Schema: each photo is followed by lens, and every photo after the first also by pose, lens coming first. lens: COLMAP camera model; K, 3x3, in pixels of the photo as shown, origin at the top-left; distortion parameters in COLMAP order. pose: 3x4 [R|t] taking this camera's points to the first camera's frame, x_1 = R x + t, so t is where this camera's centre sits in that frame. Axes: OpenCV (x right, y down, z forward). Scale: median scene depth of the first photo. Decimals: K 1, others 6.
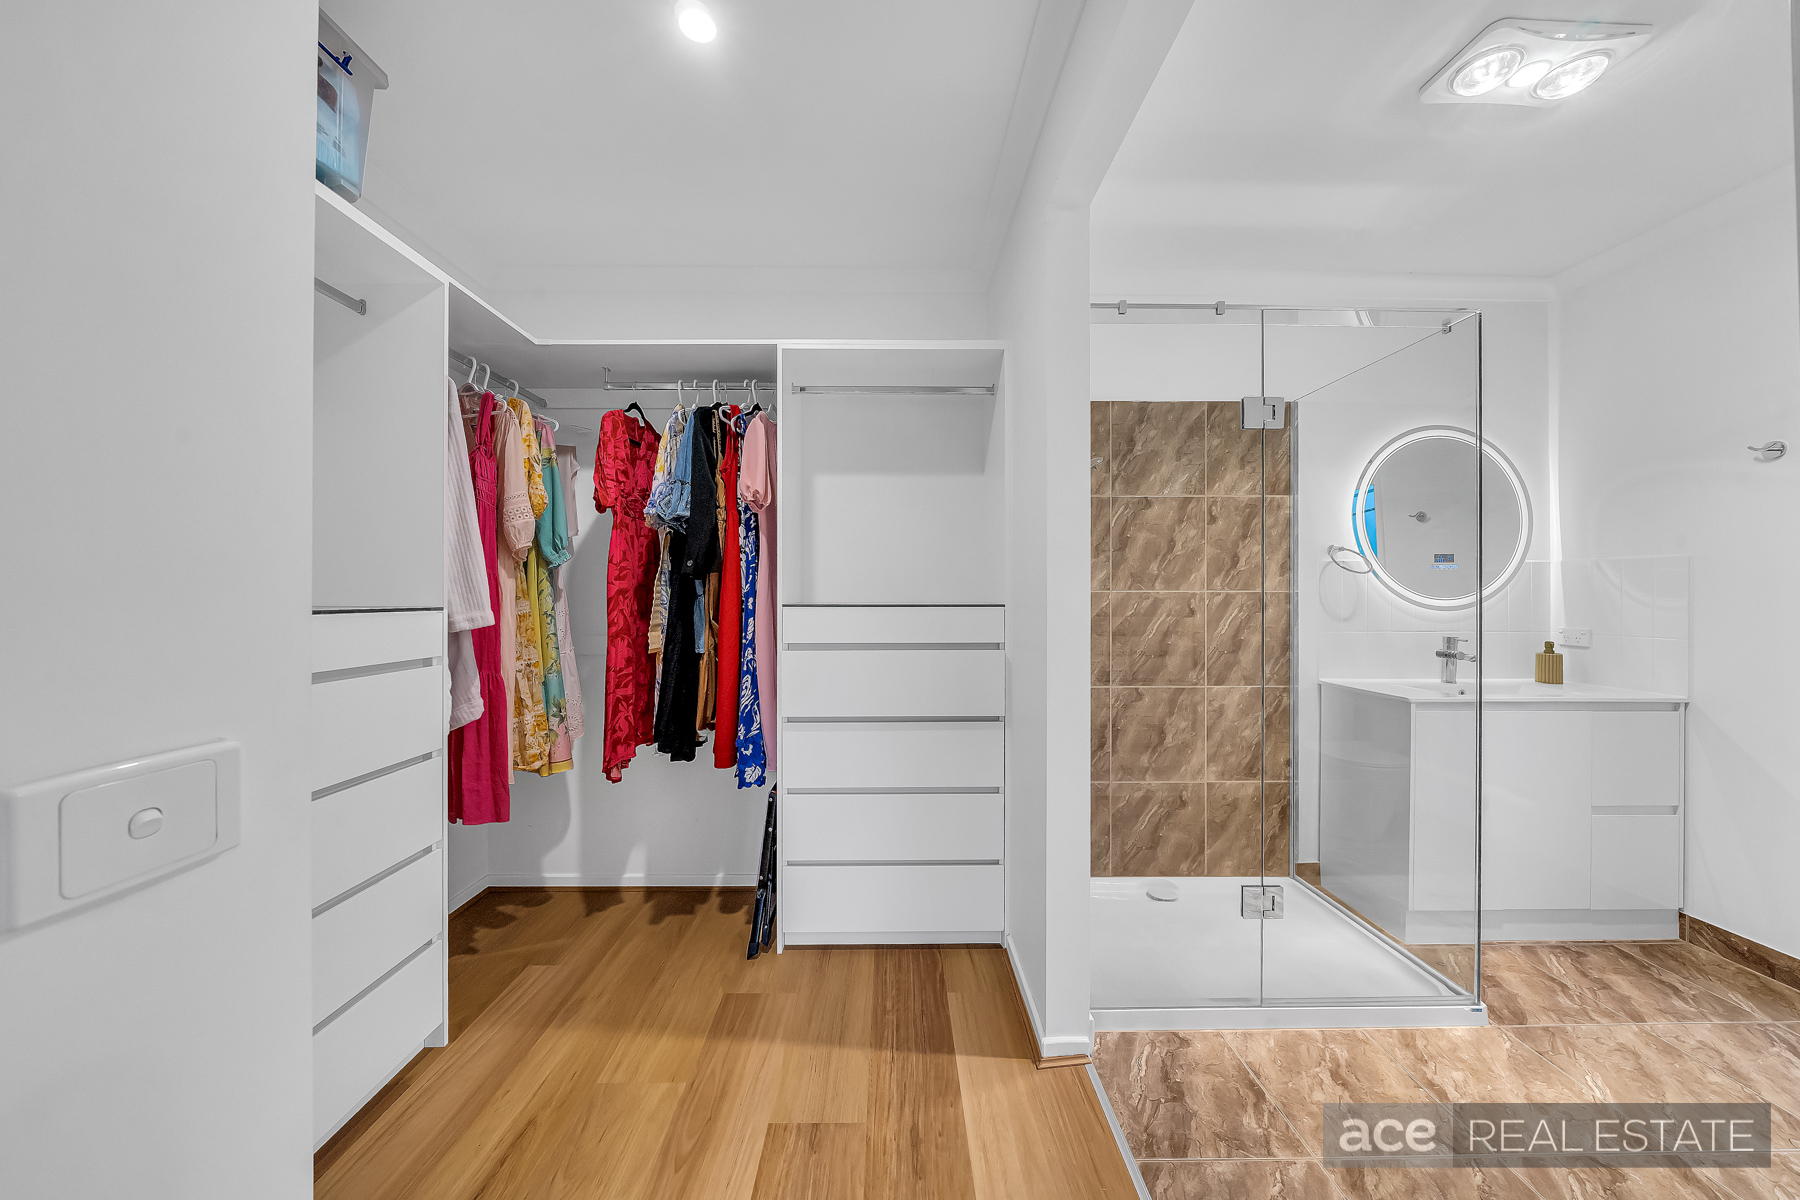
lens RADIAL K [[620.2, 0, 896.9], [0, 620.2, 590.4], [0, 0, 1]] dist [-0.006517, 0.000077]
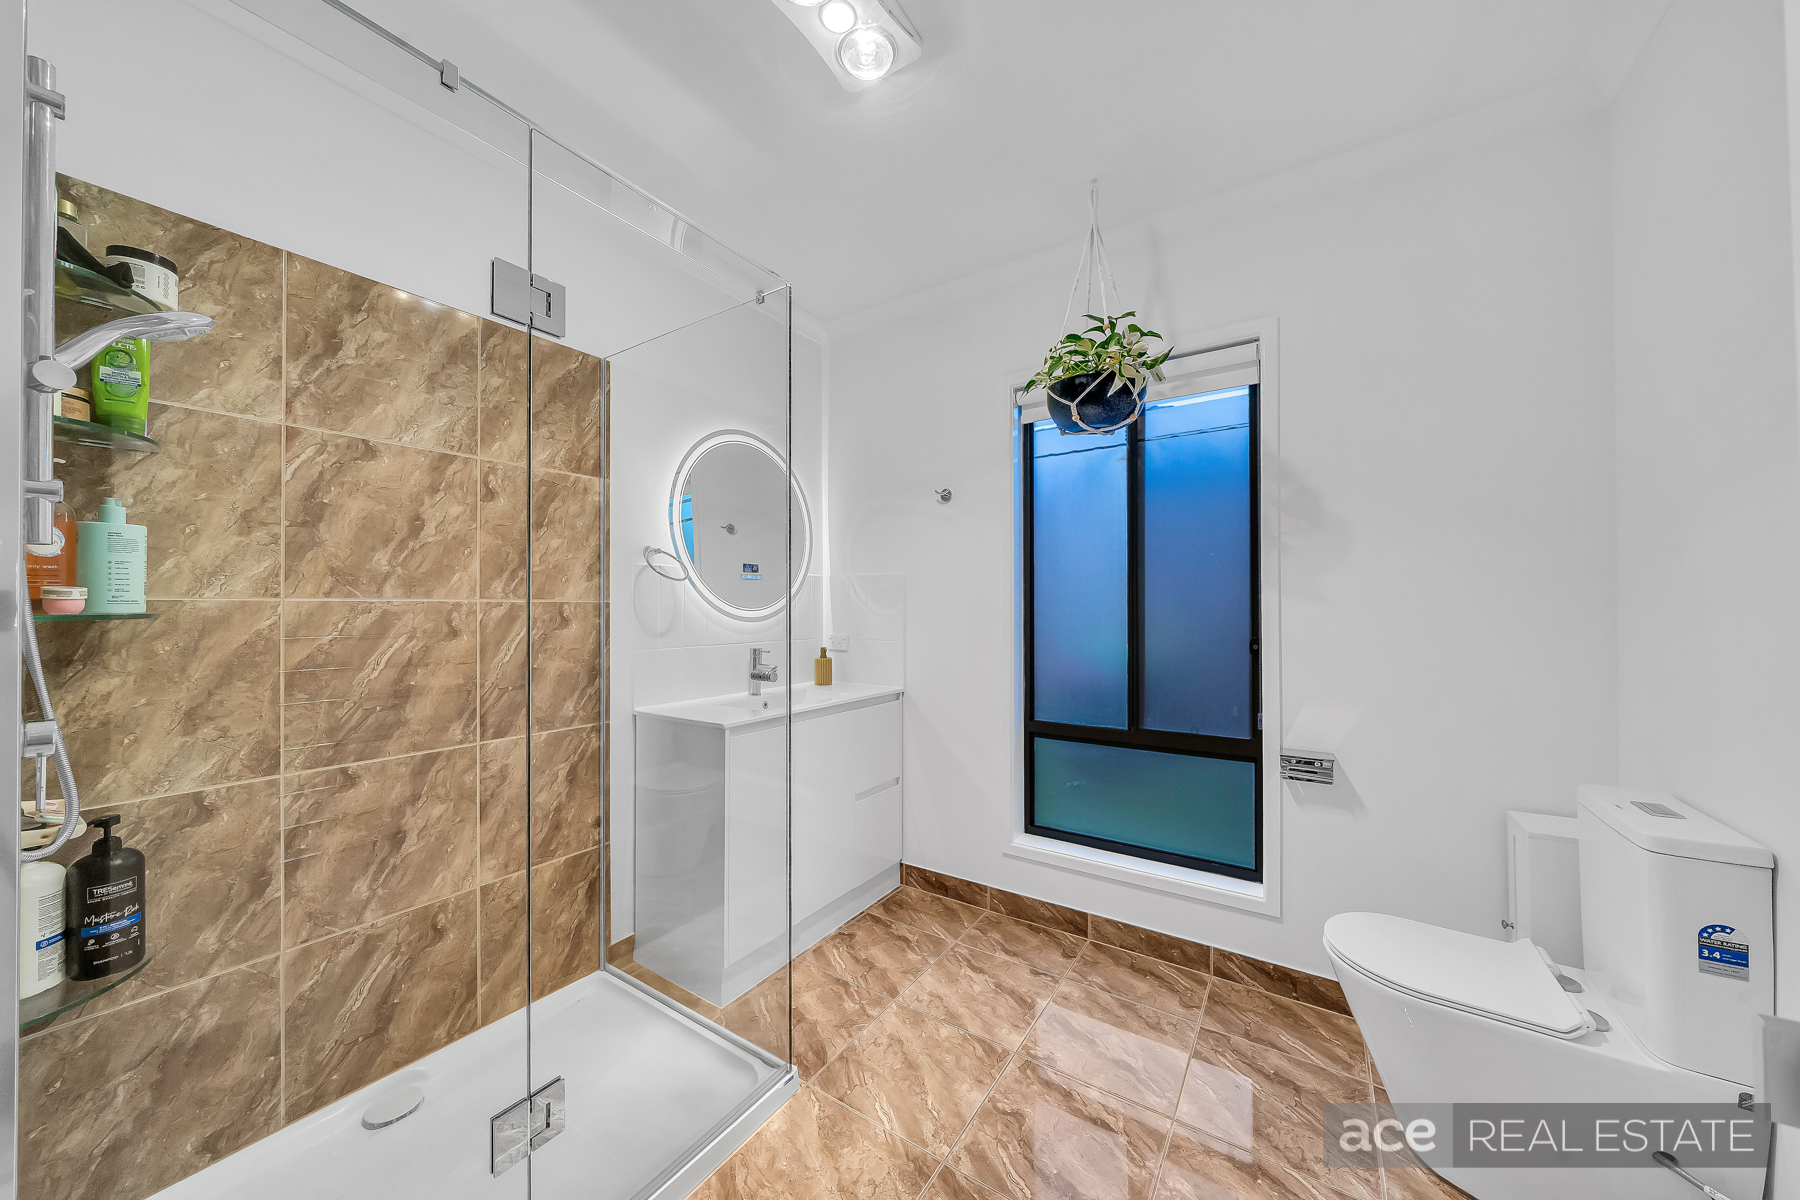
lens RADIAL K [[625.3, 0, 900.8], [0, 625.3, 616.1], [0, 0, 1]] dist [-0.001059, -0.002840]
pose [[0.559090, -0.014643, 0.828977, 0.202577], [-0.006597, 0.999734, 0.022108, 0.000559], [-0.829080, -0.017830, 0.558845, 0.255051]]
